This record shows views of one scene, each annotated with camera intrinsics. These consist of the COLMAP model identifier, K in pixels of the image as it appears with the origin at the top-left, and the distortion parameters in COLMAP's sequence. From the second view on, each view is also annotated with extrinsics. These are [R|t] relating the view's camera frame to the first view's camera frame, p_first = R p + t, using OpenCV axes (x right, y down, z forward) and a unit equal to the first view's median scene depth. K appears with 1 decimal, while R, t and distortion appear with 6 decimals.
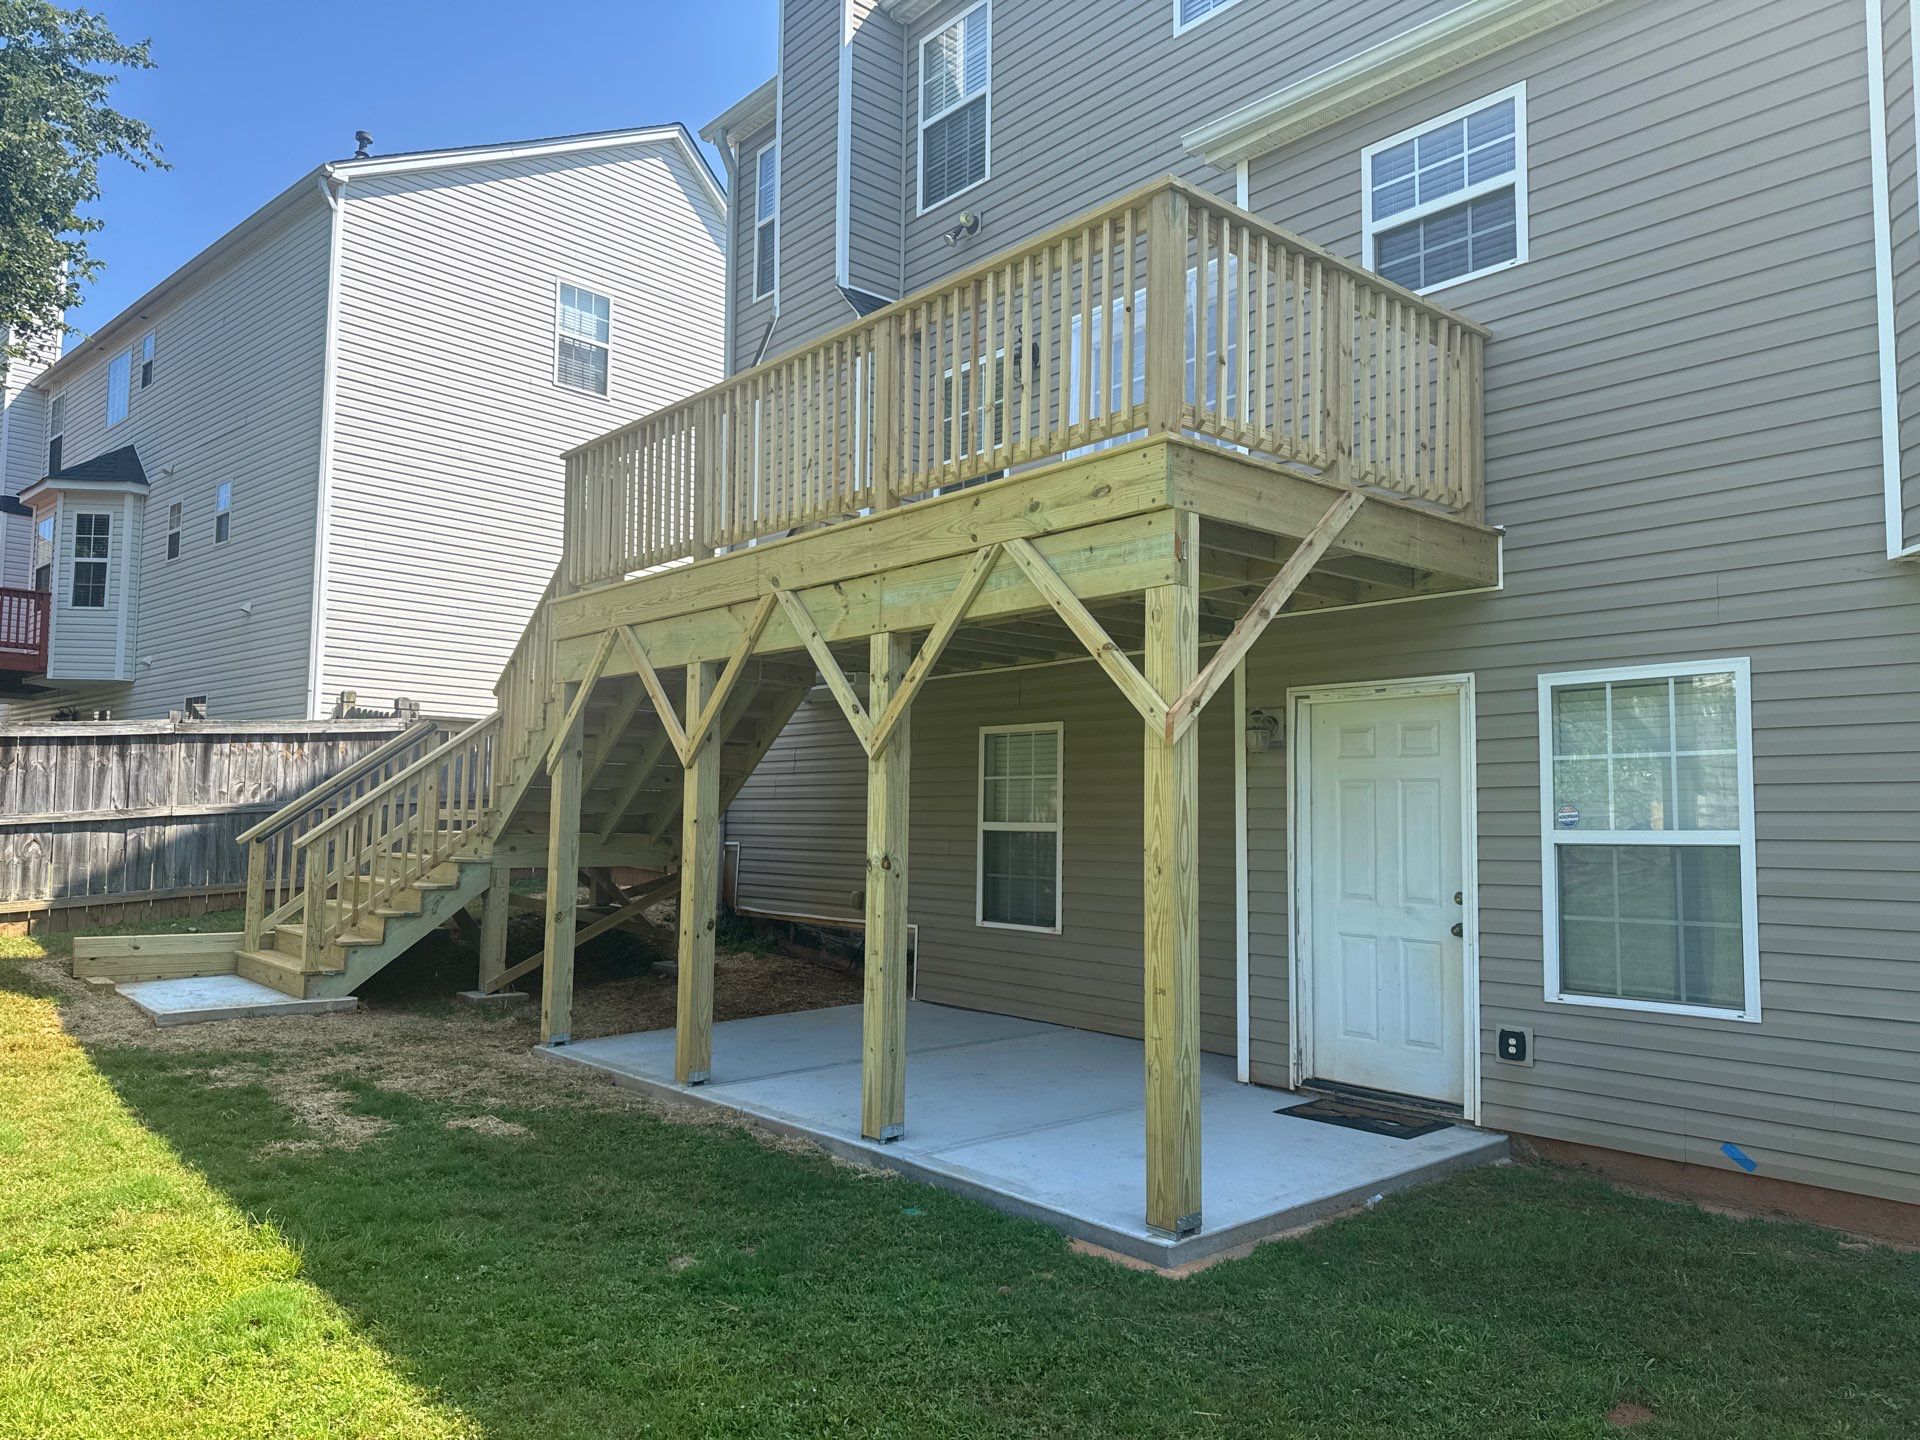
lens RADIAL K [[1350.3, 0, 950.6], [0, 1350.3, 718.6], [0, 0, 1]] dist [0.075067, -0.101390]
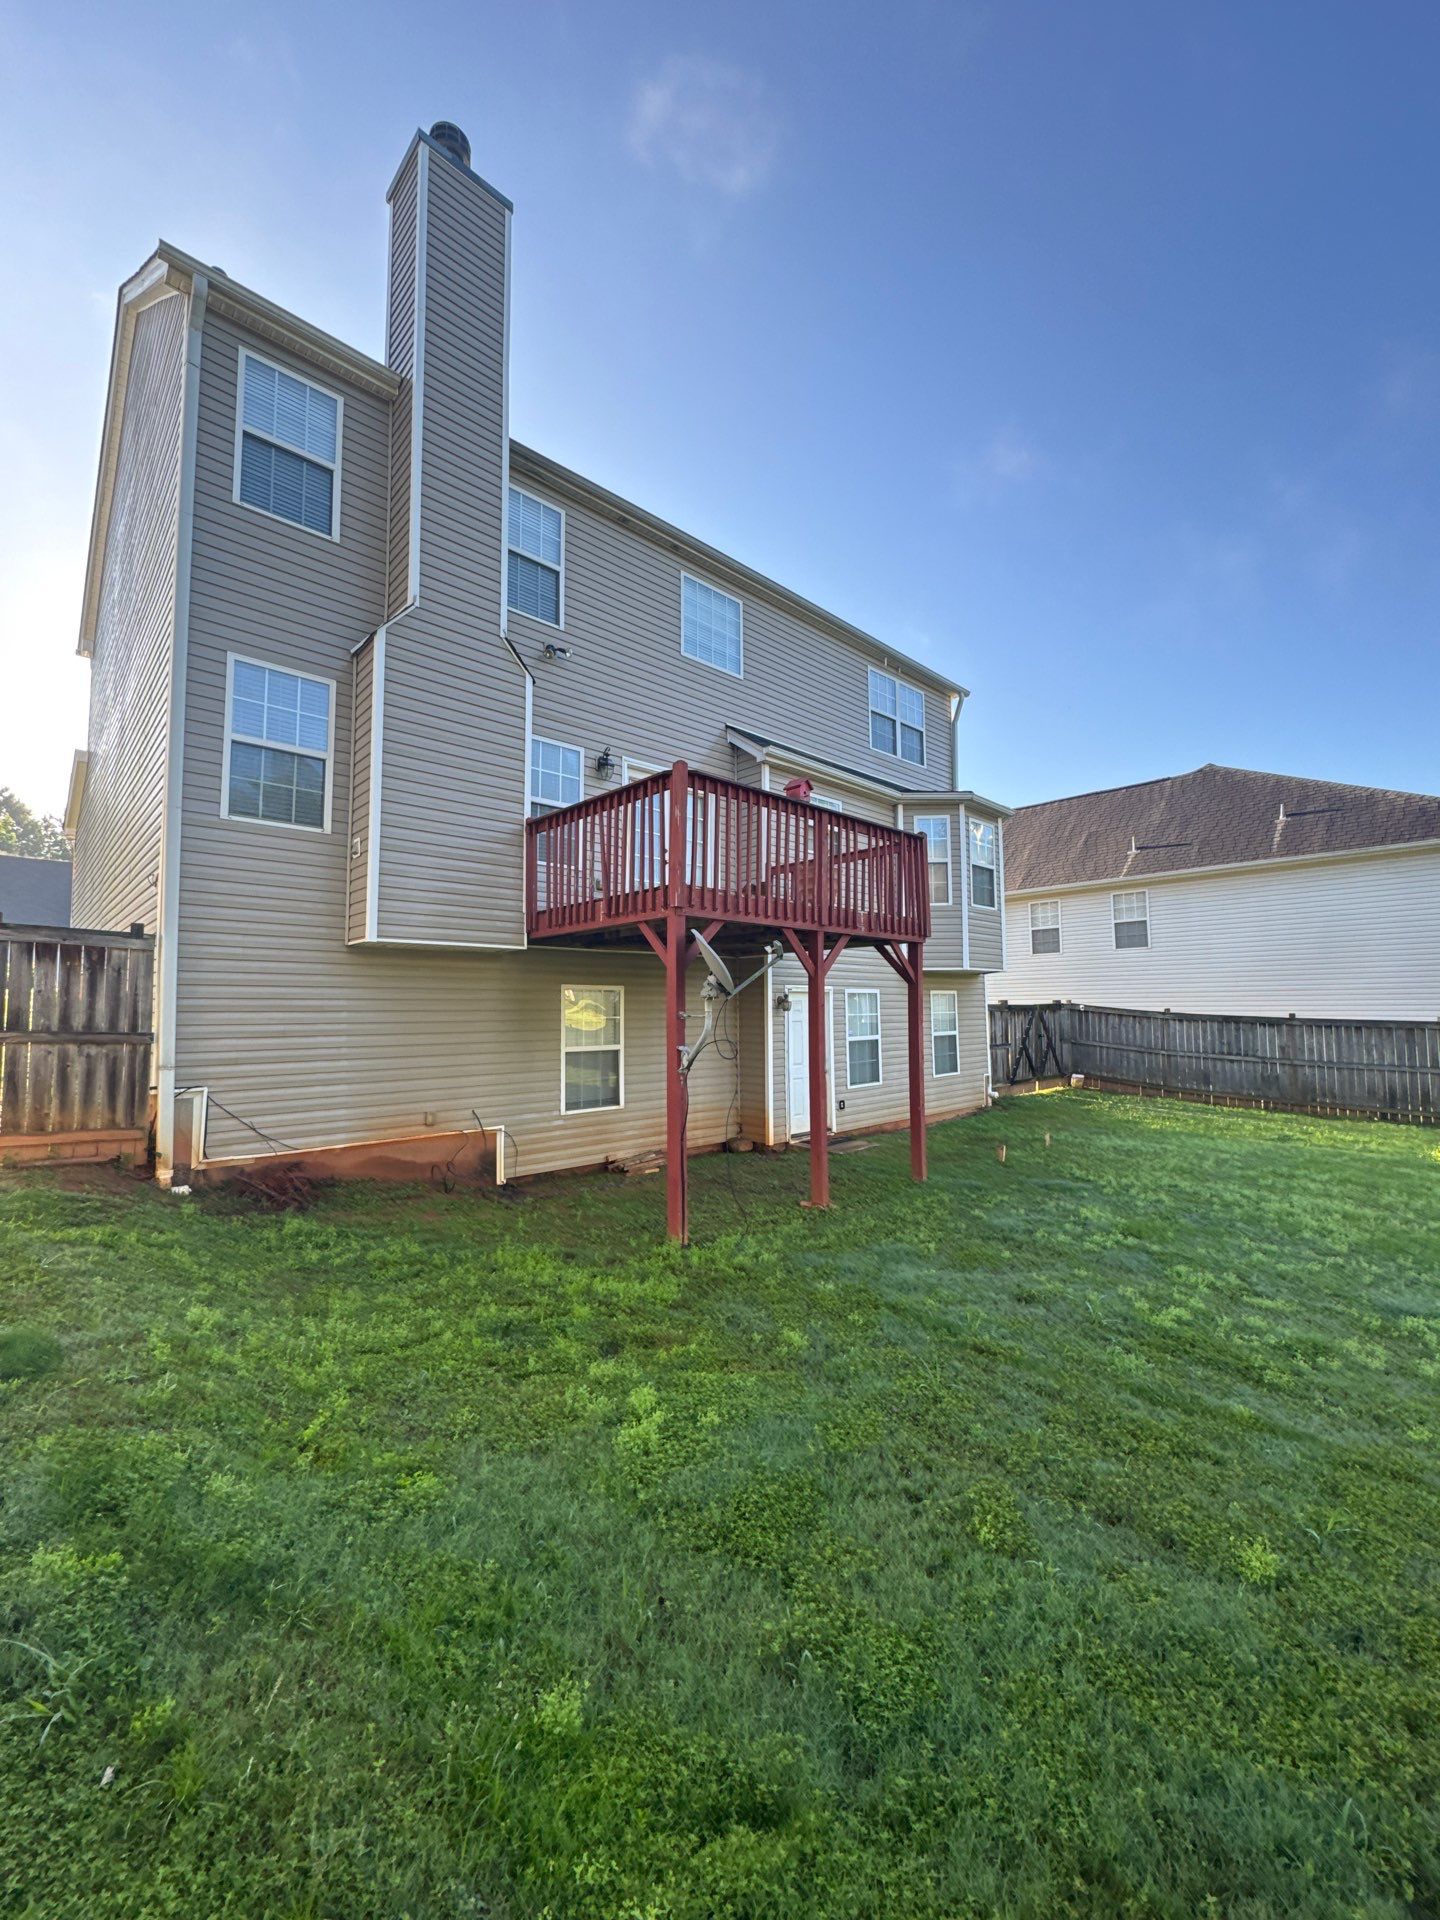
lens RADIAL K [[765.0, 0, 718.6], [0, 765.0, 958.9], [0, 0, 1]] dist [-0.001535, -0.000055]
pose [[-0.046015, 0.054351, 0.997461, -1.099558], [-0.072335, 0.995716, -0.057593, 0.018535], [-0.996318, -0.074801, -0.041887, 1.106716]]
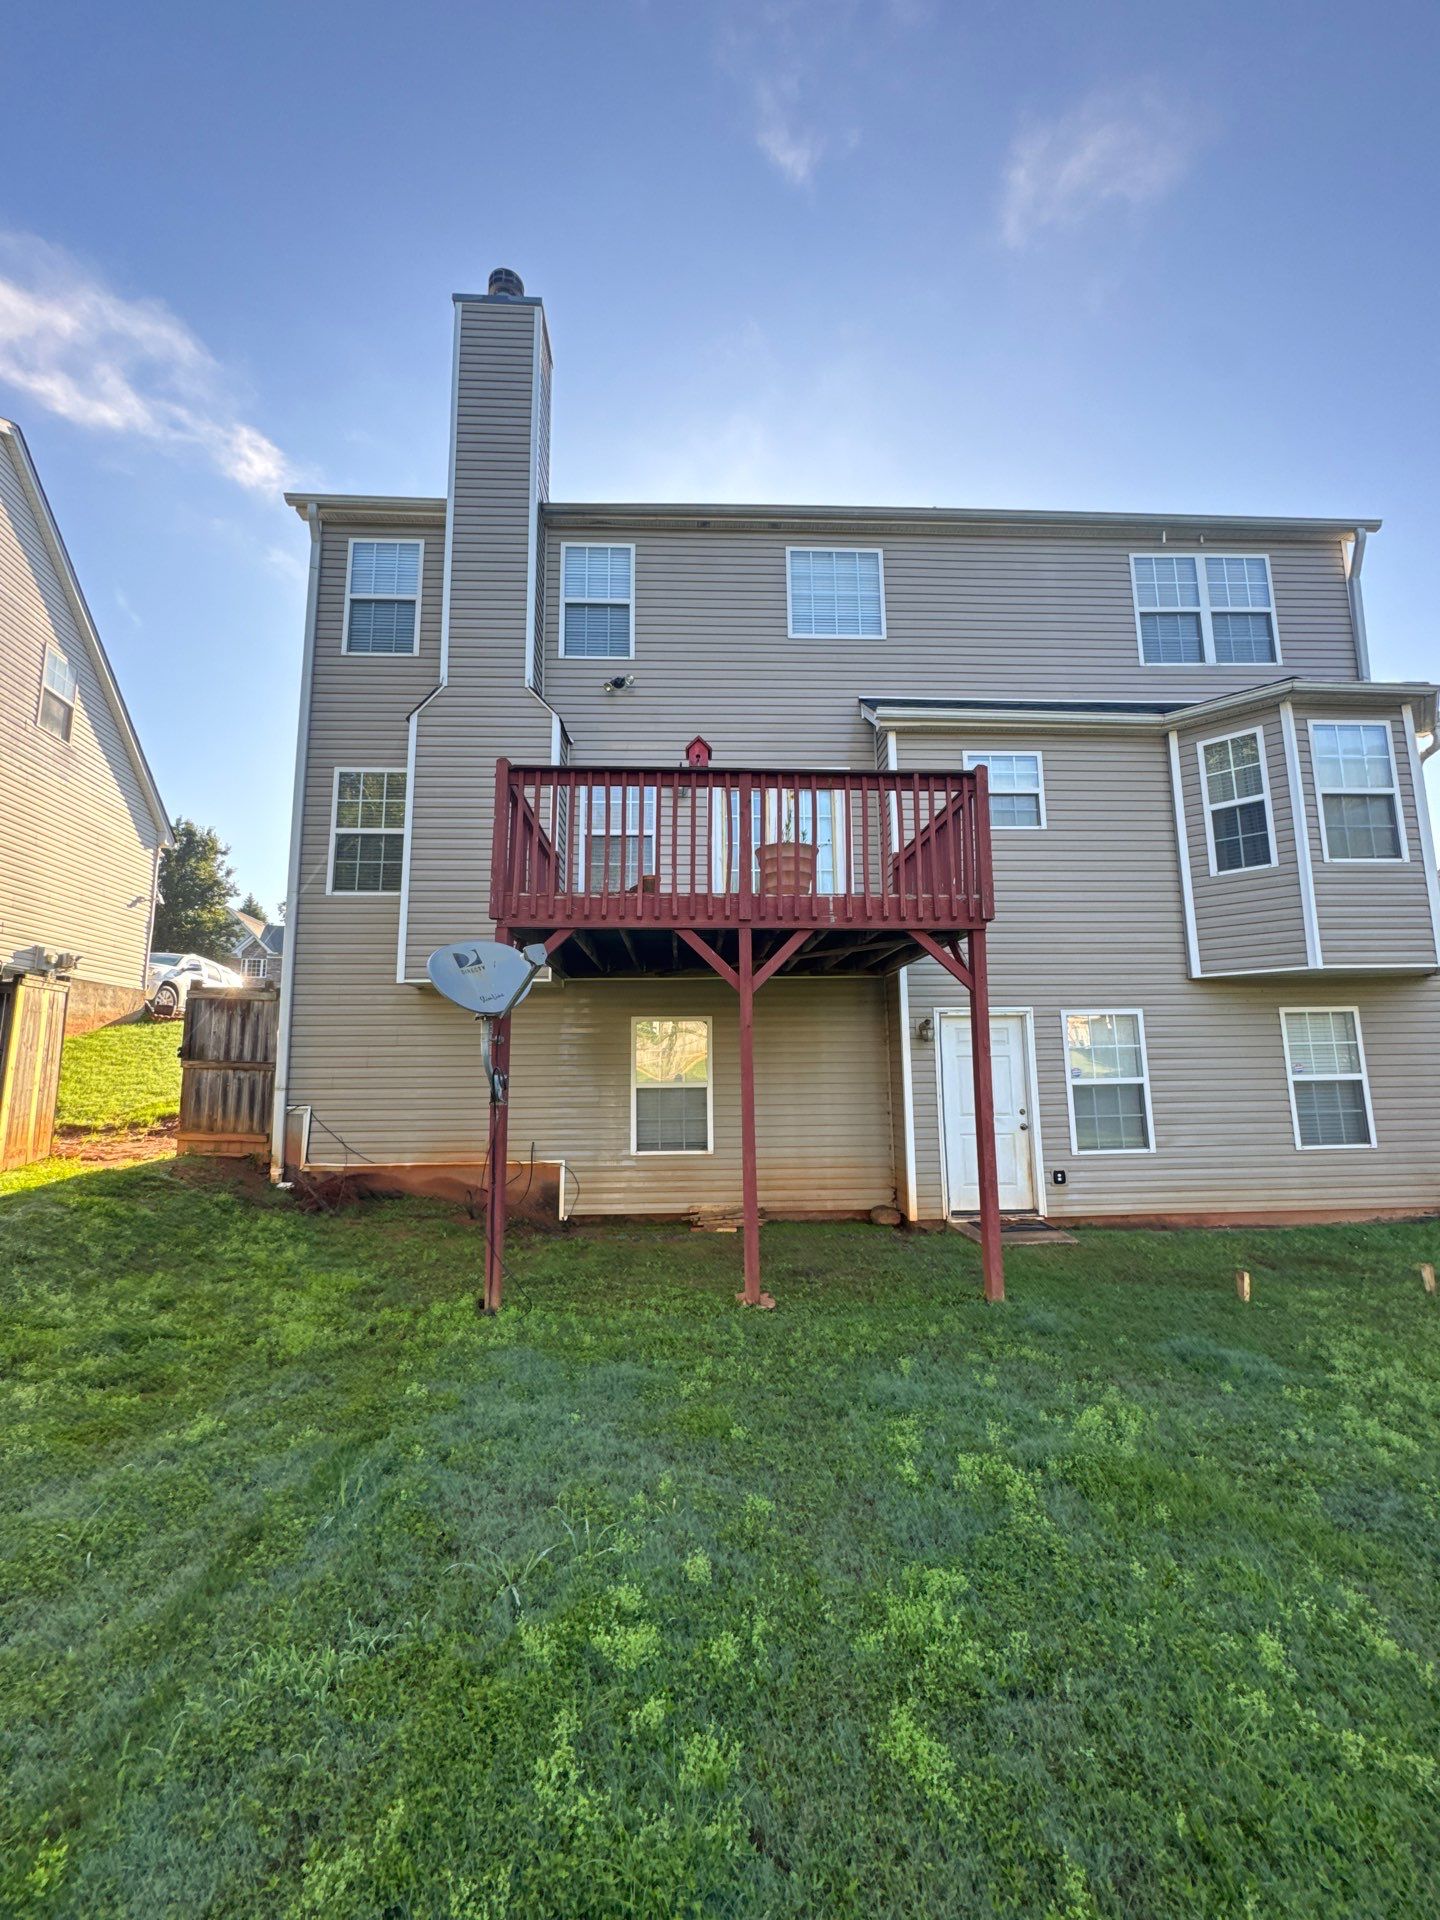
lens RADIAL K [[765.0, 0, 718.6], [0, 765.0, 958.9], [0, 0, 1]] dist [-0.001535, -0.000055]
pose [[0.616056, 0.088545, 0.782710, -0.741968], [-0.042949, 0.995960, -0.078865, 0.006713], [-0.786531, 0.014968, 0.617370, 0.529116]]
